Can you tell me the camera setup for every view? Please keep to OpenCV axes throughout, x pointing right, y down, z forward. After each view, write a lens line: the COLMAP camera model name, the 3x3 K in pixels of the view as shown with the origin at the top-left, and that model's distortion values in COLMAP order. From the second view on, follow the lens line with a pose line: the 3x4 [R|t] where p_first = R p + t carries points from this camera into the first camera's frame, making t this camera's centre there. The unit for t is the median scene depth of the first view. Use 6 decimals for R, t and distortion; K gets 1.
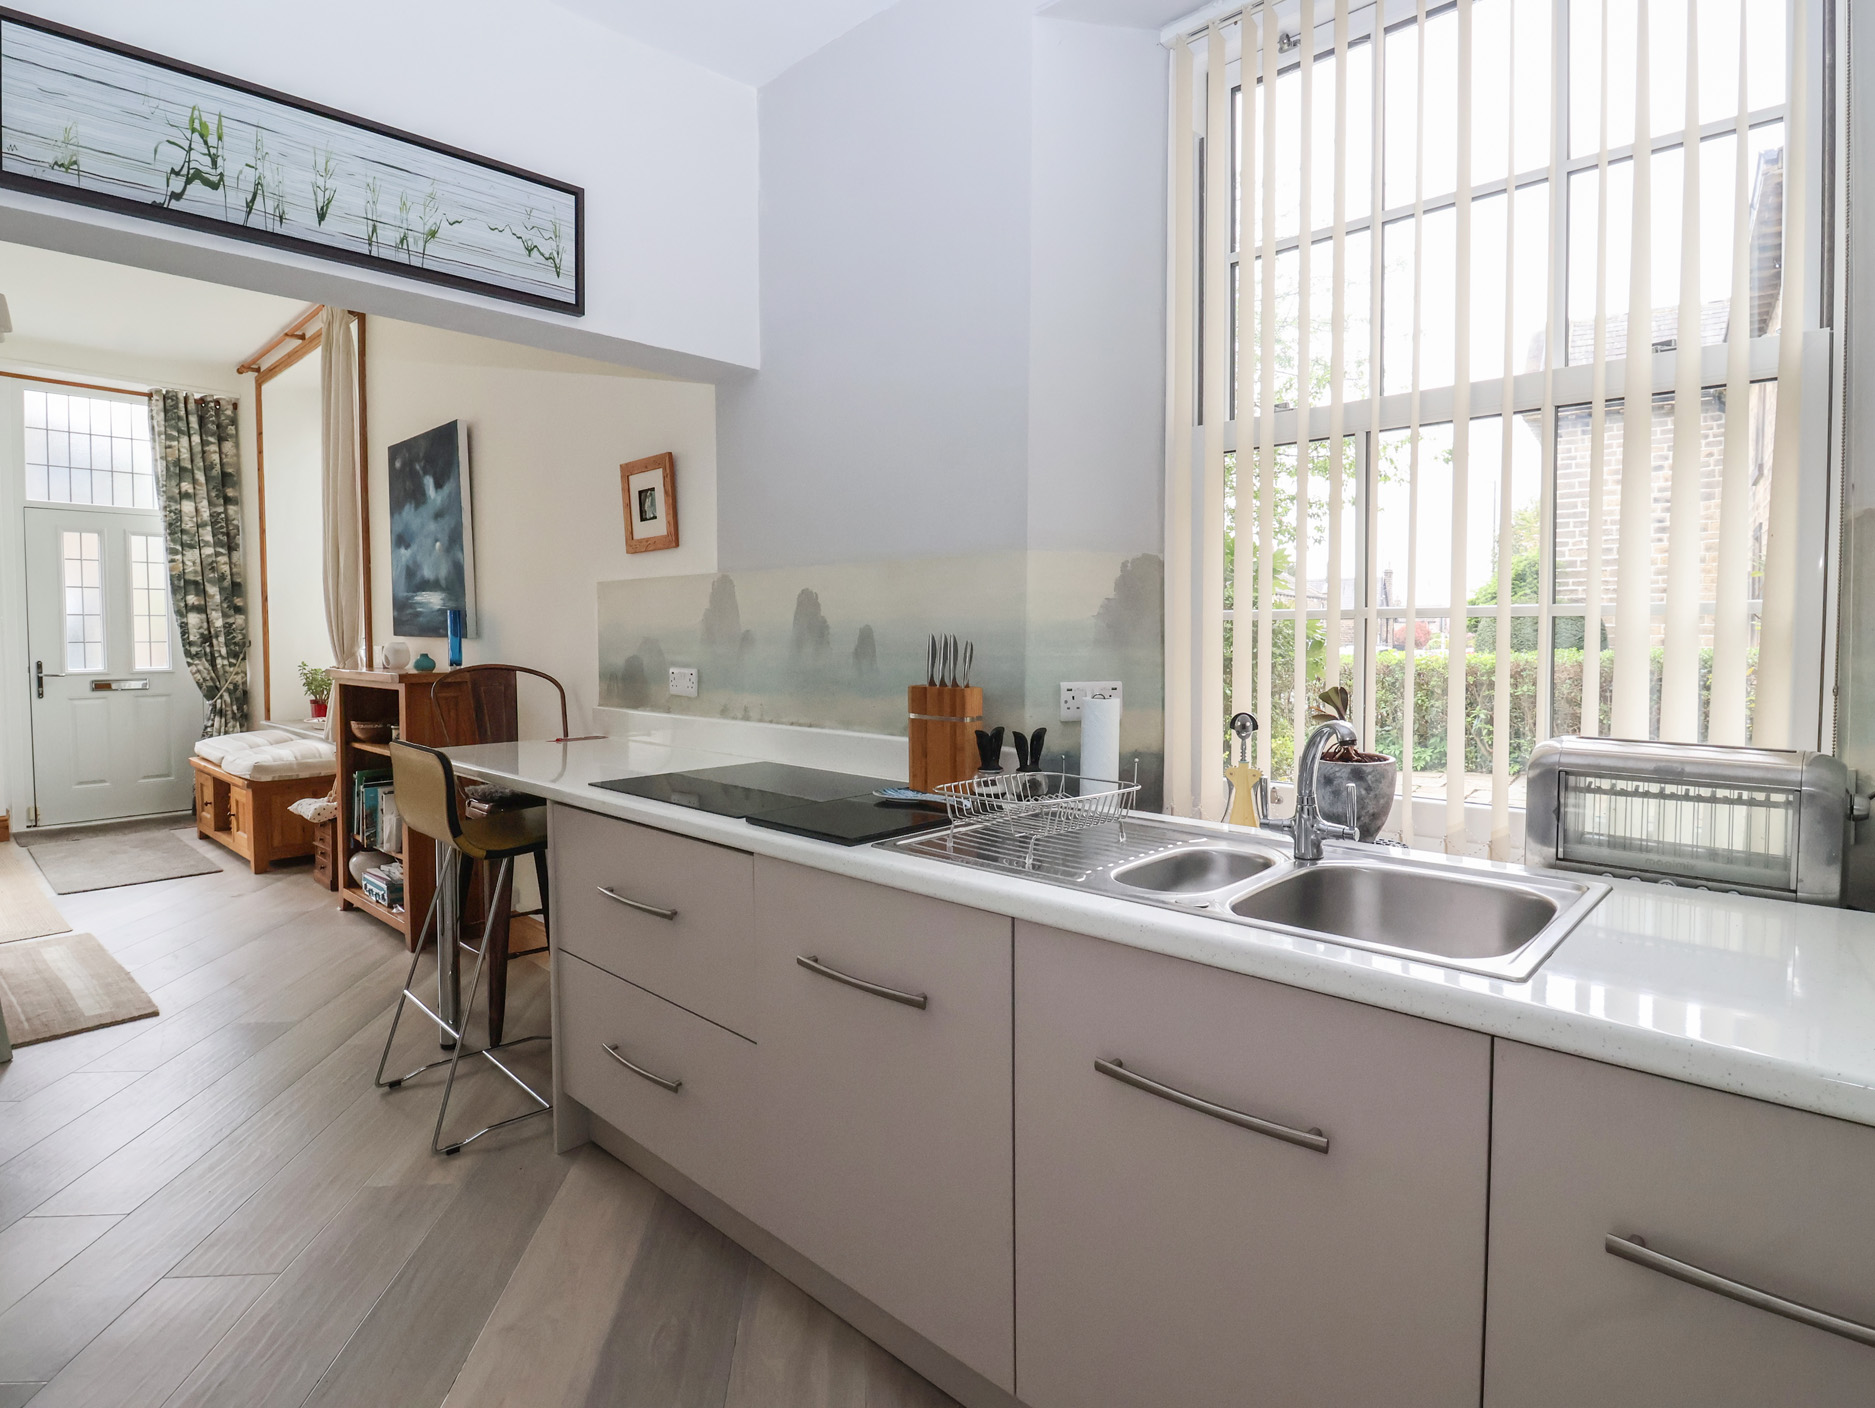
lens RADIAL K [[978.4, 0, 938.7], [0, 978.4, 670.6], [0, 0, 1]] dist [-0.002715, -0.001063]
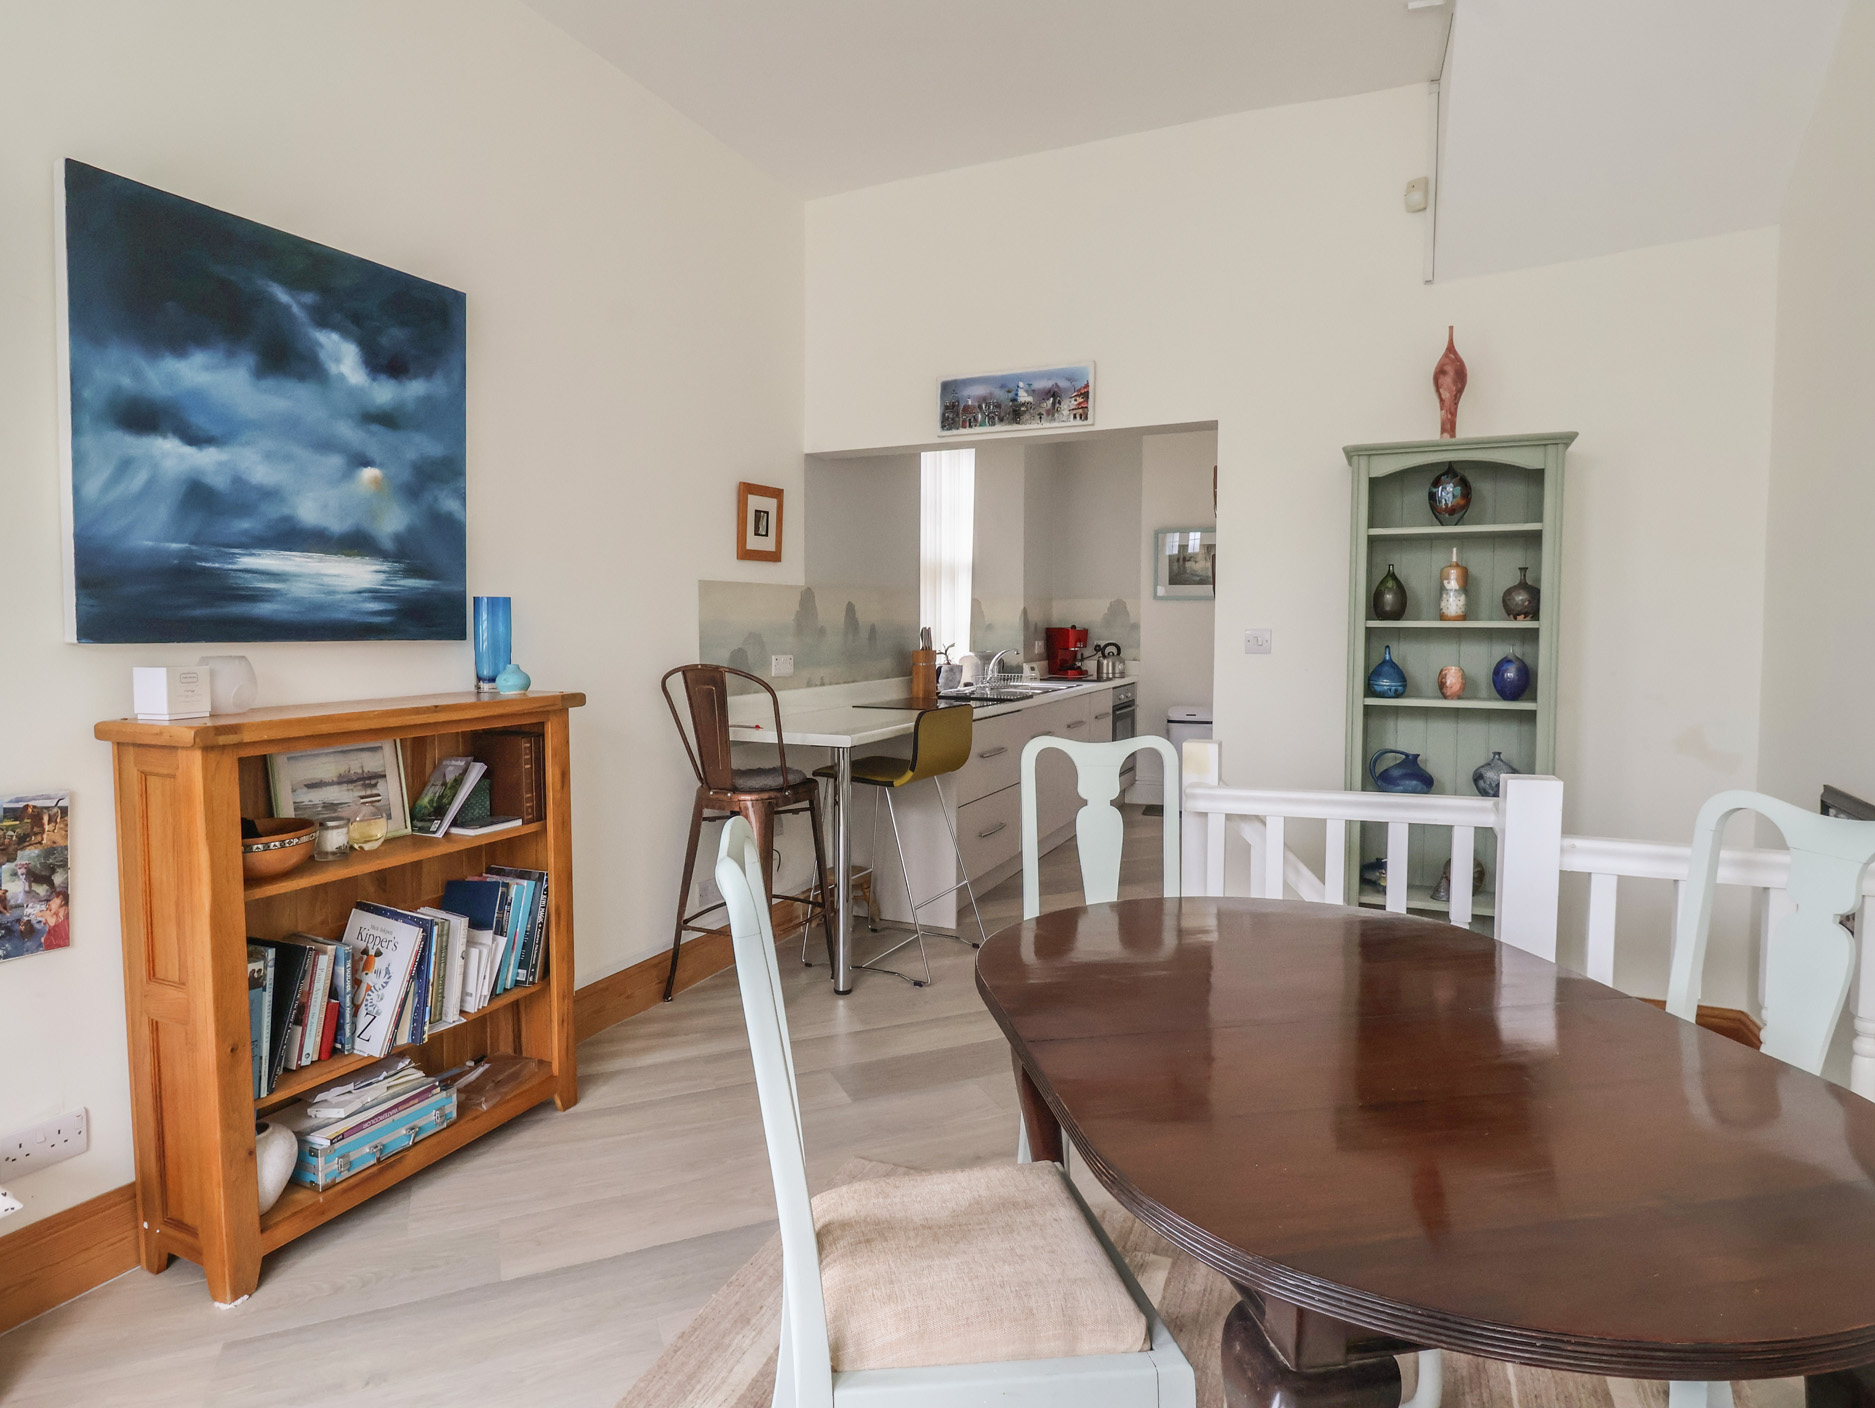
lens RADIAL K [[999.3, 0, 929.0], [0, 999.3, 669.5], [0, 0, 1]] dist [-0.001963, -0.000203]
pose [[-0.306644, -0.046834, 0.950671, -1.636816], [0.035530, 0.997529, 0.060603, -0.059057], [-0.951161, 0.052361, -0.304222, 1.253292]]
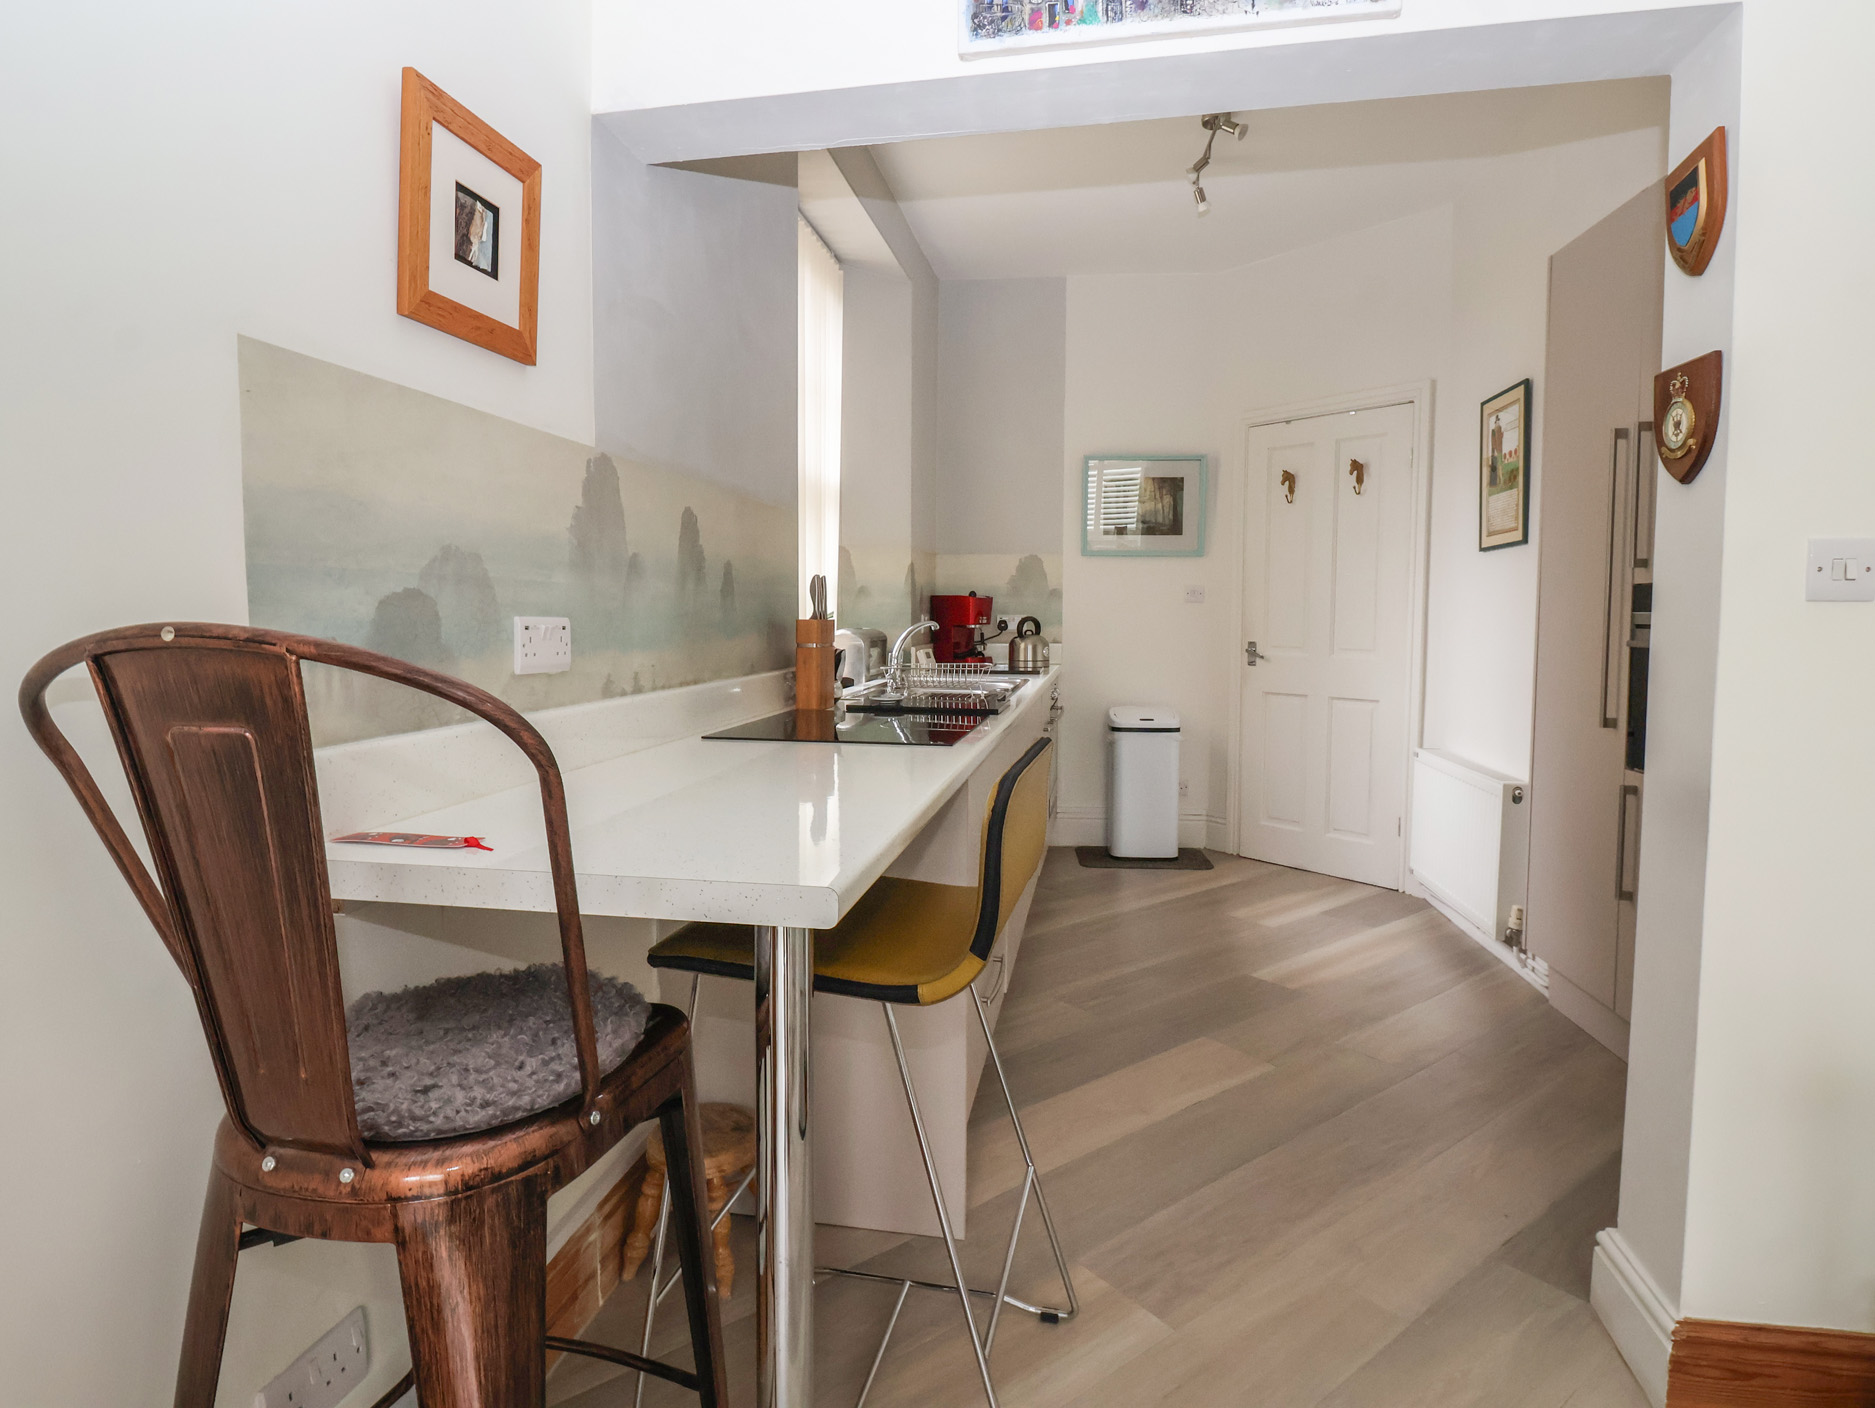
lens RADIAL K [[999.3, 0, 929.0], [0, 999.3, 669.5], [0, 0, 1]] dist [-0.001963, -0.000203]
pose [[-0.537063, -0.049769, 0.842072, -0.815751], [0.029582, 0.996533, 0.077765, -0.010023], [-0.843023, 0.066675, -0.533729, 1.135555]]
